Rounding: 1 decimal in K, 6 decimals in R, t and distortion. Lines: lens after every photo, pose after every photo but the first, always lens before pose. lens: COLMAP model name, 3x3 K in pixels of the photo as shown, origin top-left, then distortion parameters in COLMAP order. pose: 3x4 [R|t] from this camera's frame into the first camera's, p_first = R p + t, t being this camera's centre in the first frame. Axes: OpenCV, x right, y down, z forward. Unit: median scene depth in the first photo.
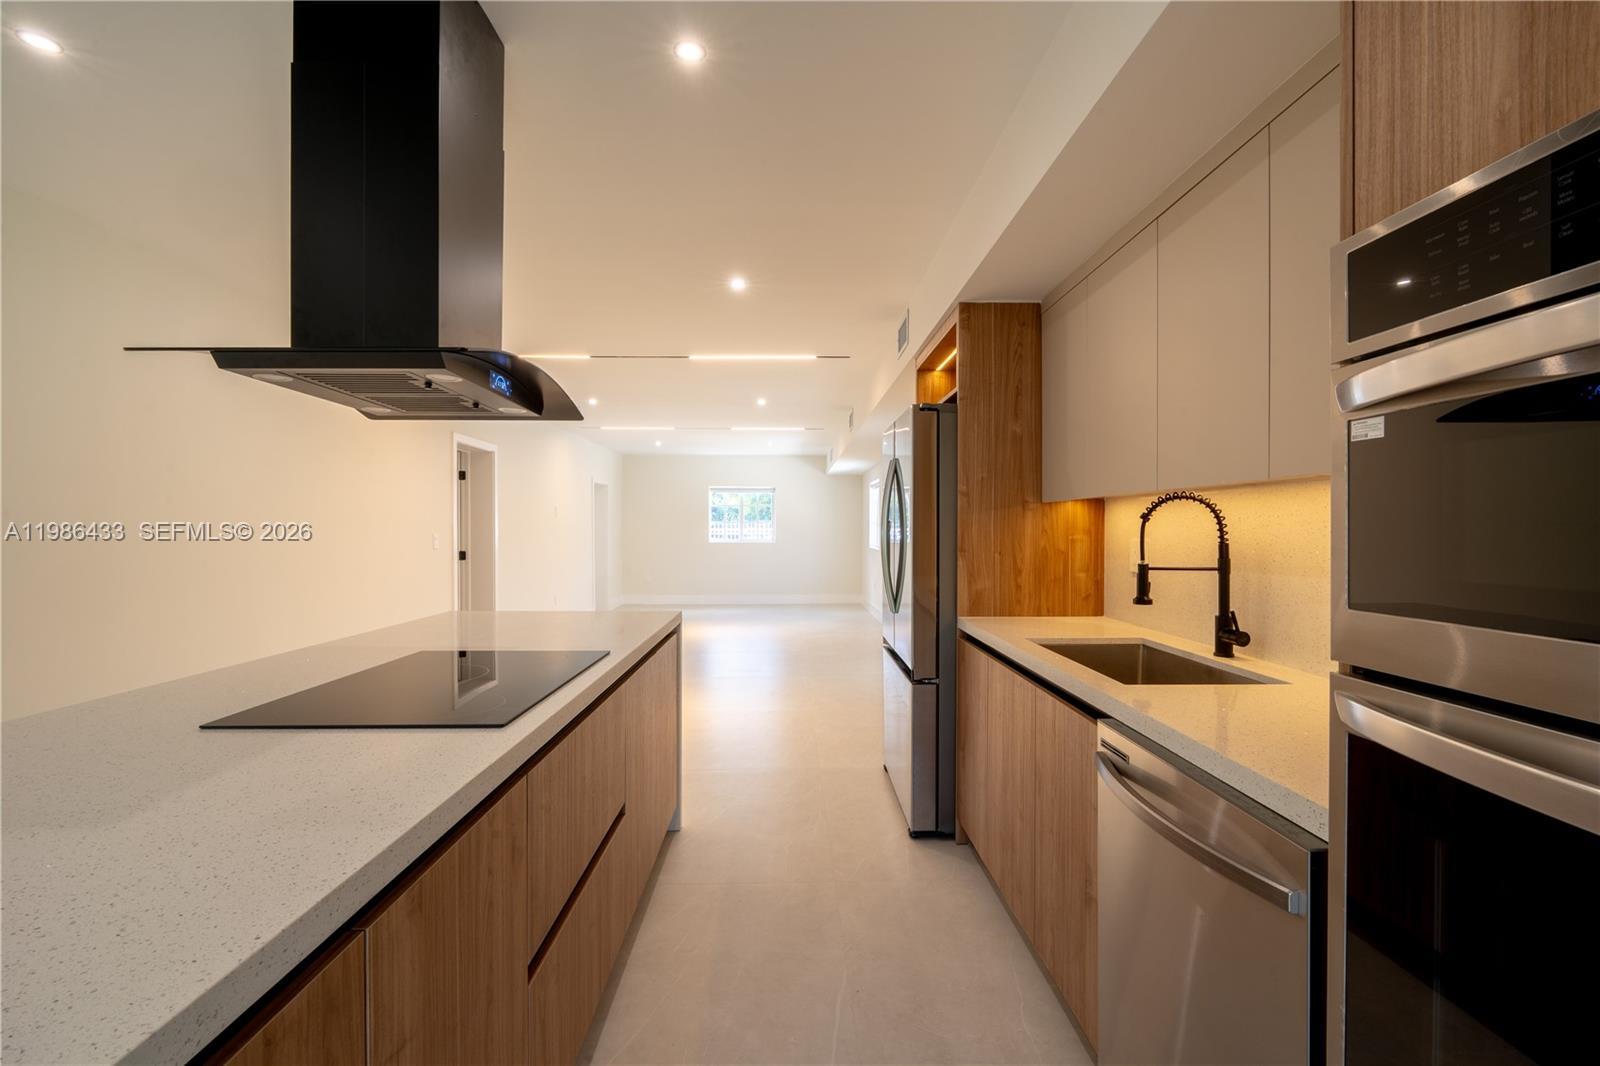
lens RADIAL K [[709.8, 0, 802.0], [0, 709.8, 531.7], [0, 0, 1]] dist [-0.012911, 0.002754]
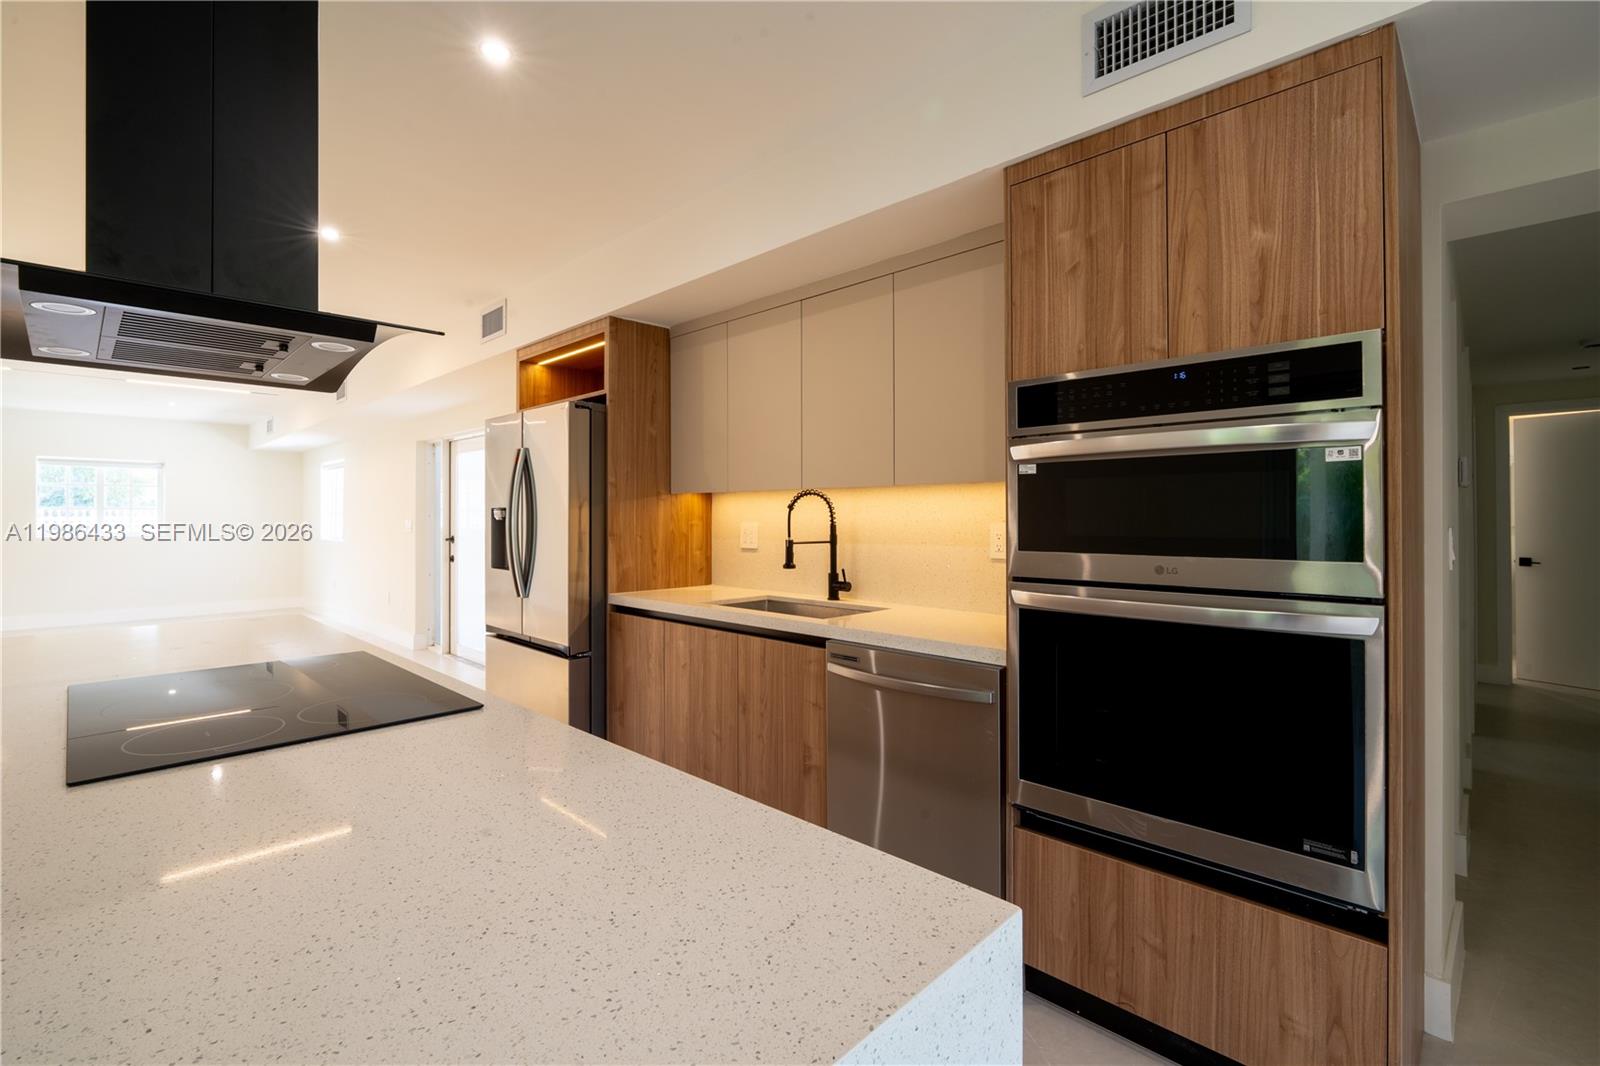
lens RADIAL K [[709.8, 0, 810.4], [0, 709.8, 513.0], [0, 0, 1]] dist [-0.012911, 0.002754]
pose [[0.709557, 0.000170, 0.704648, -0.346988], [0.006114, 0.999961, -0.006398, 0.000648], [-0.704621, 0.008848, 0.709528, -0.027952]]
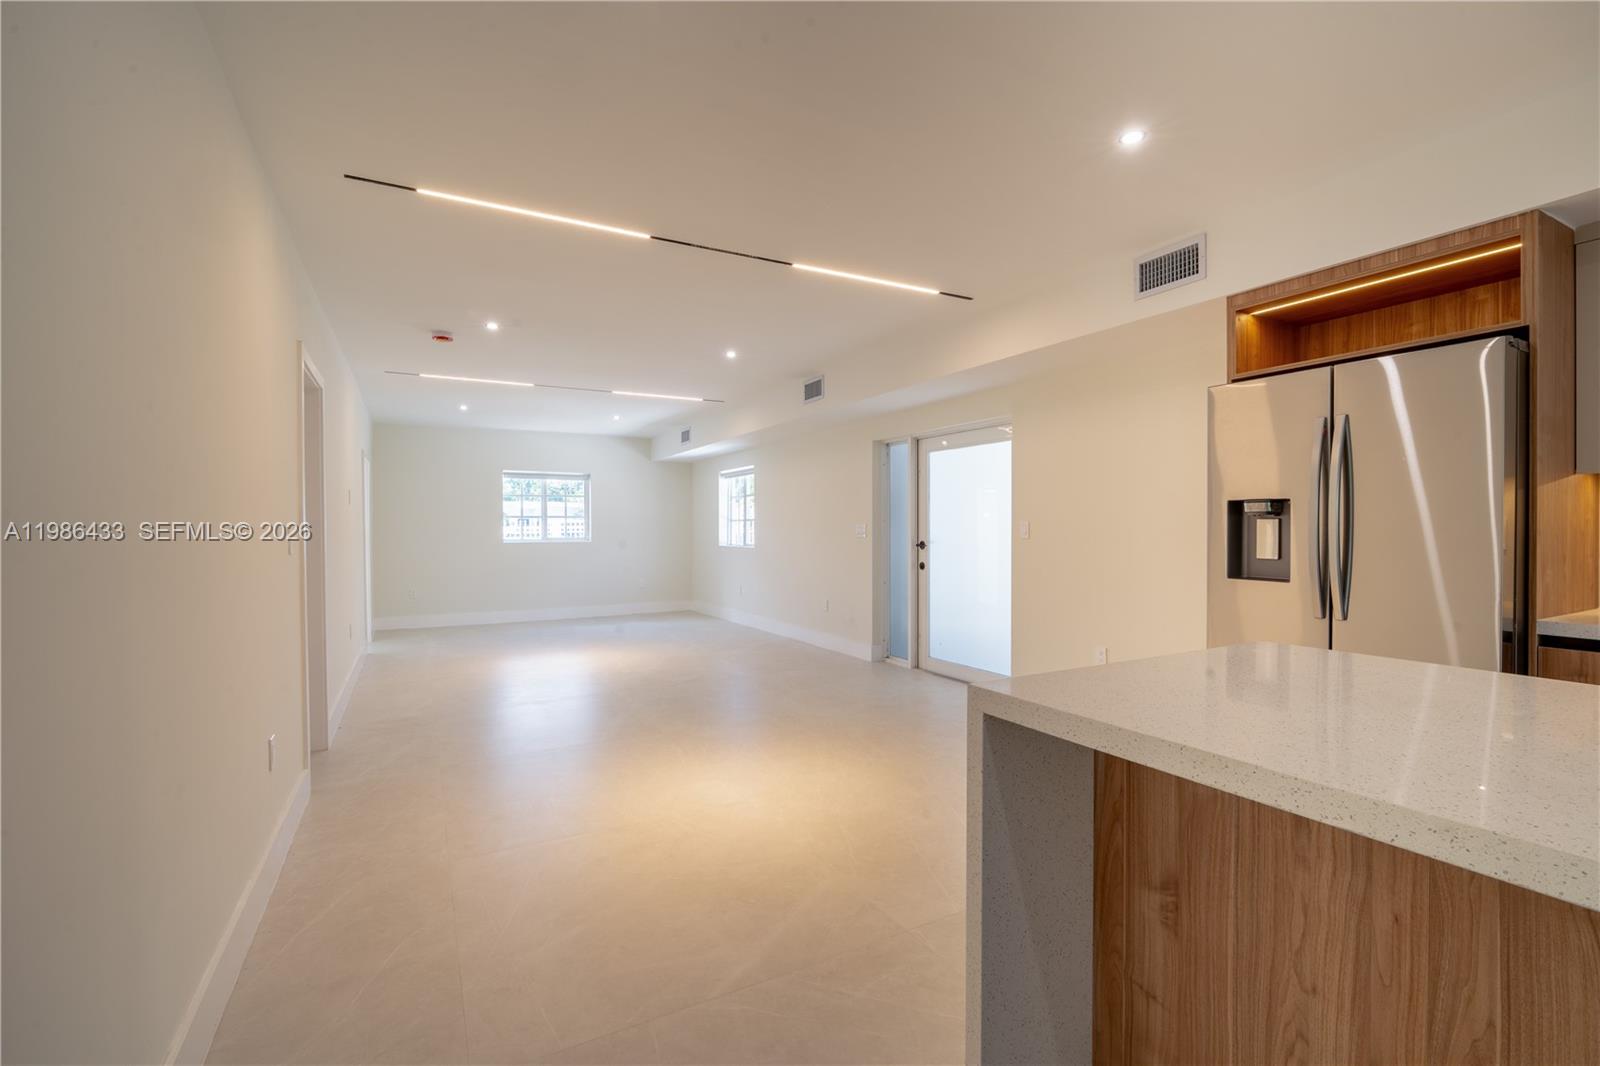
lens RADIAL K [[709.8, 0, 815.5], [0, 709.8, 534.0], [0, 0, 1]] dist [-0.012911, 0.002754]
pose [[0.888091, -0.007423, 0.459608, -0.823982], [0.005694, 0.999971, 0.005149, 0.019354], [-0.459632, -0.001955, 0.888107, 0.682410]]
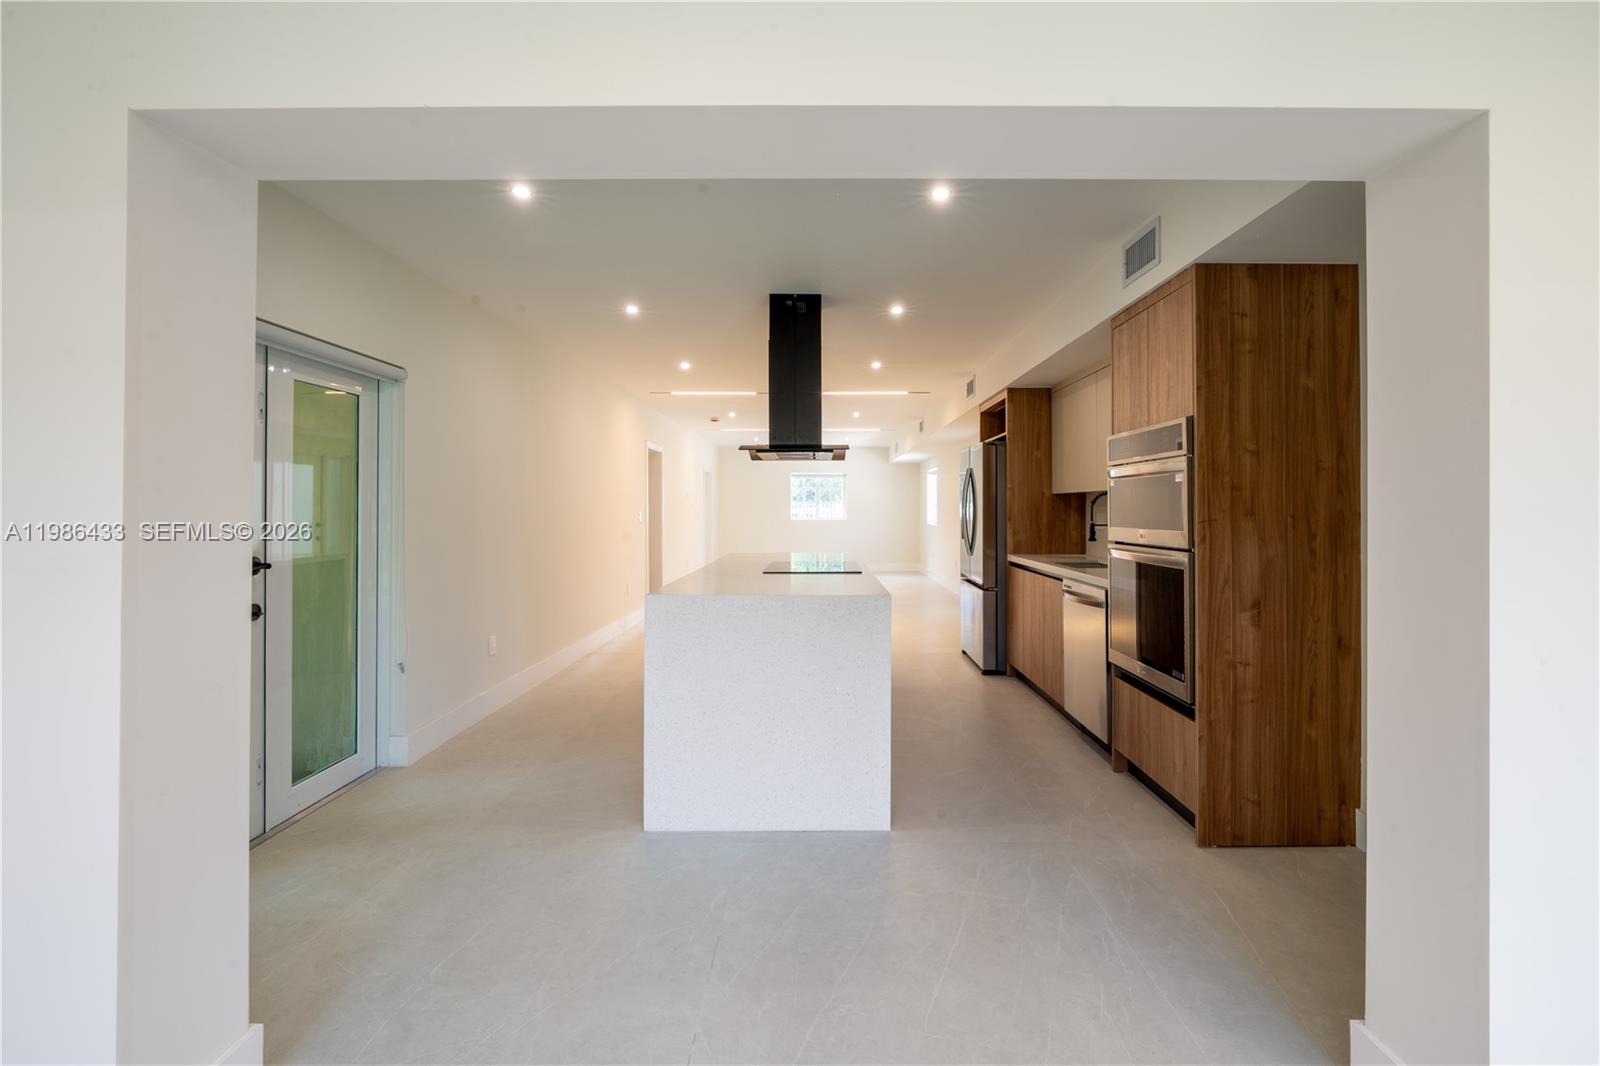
lens RADIAL K [[709.8, 0, 831.6], [0, 709.8, 506.1], [0, 0, 1]] dist [-0.012911, 0.002754]
pose [[0.999936, -0.002840, -0.010924, -0.226293], [0.002760, 0.999969, -0.007330, 0.004181], [0.010944, 0.007299, 0.999913, -0.887836]]
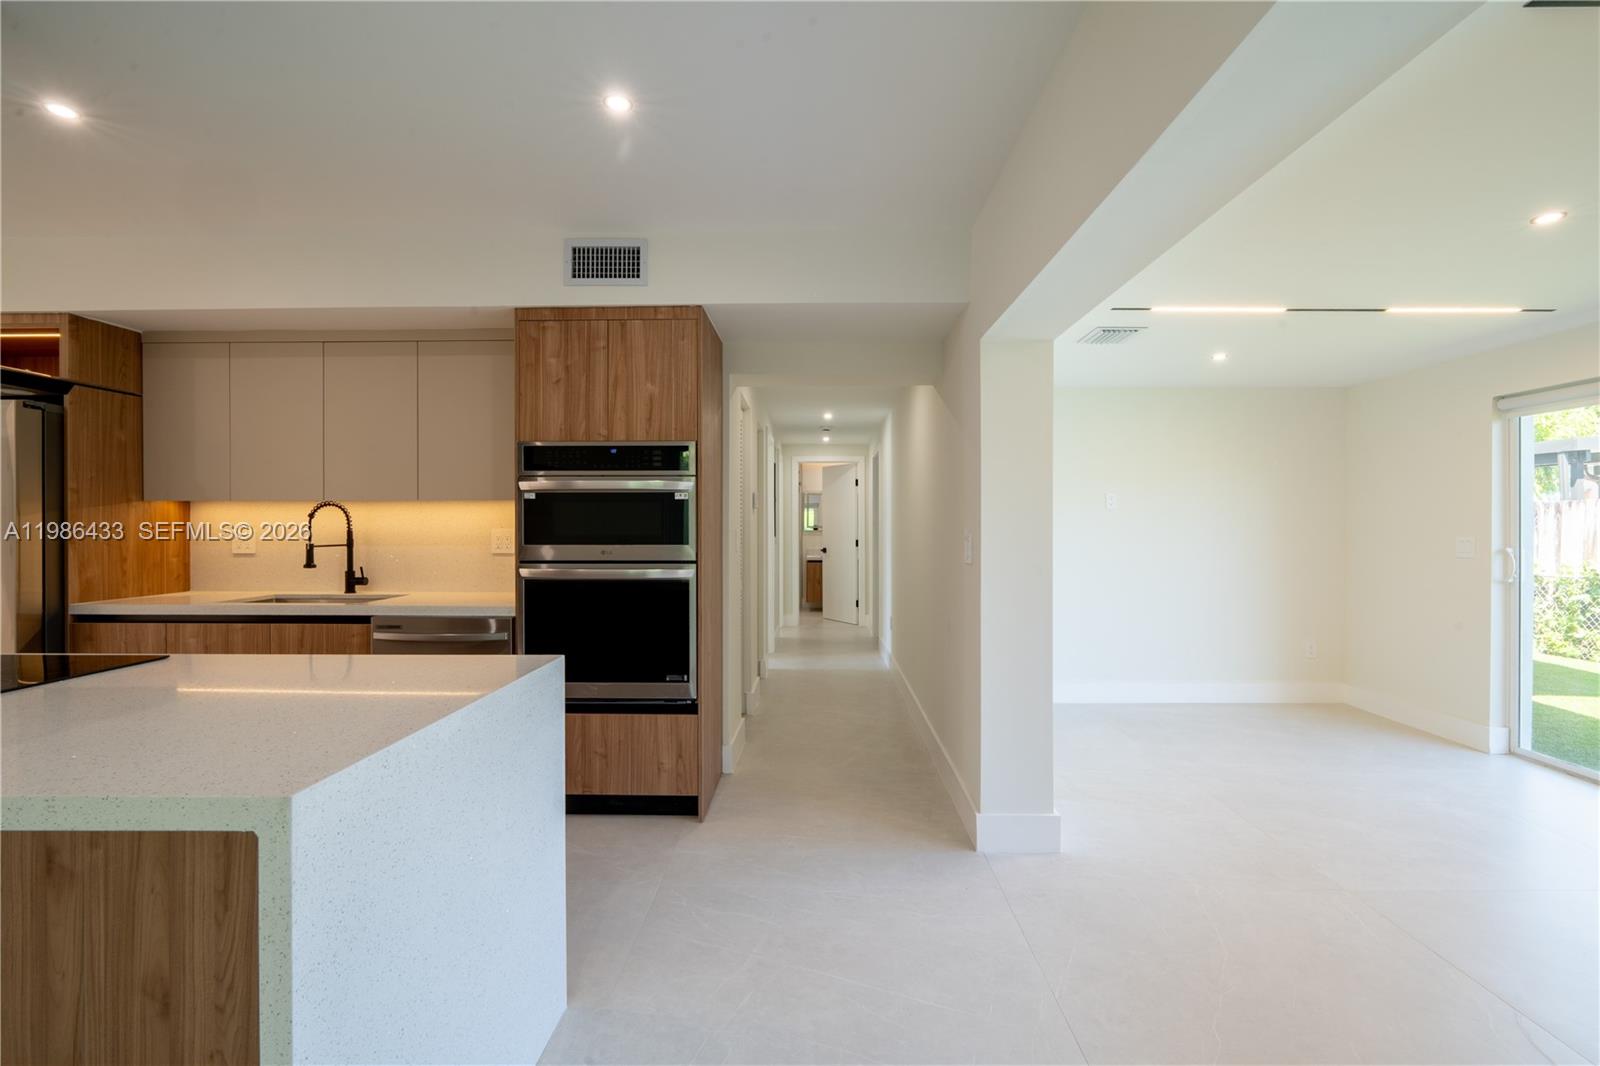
lens RADIAL K [[709.8, 0, 802.9], [0, 709.8, 527.2], [0, 0, 1]] dist [-0.012911, 0.002754]
pose [[0.057407, -0.007203, 0.998325, -0.783459], [0.004347, 0.999966, 0.006965, 0.000046], [-0.998341, 0.003939, 0.057436, -0.179024]]
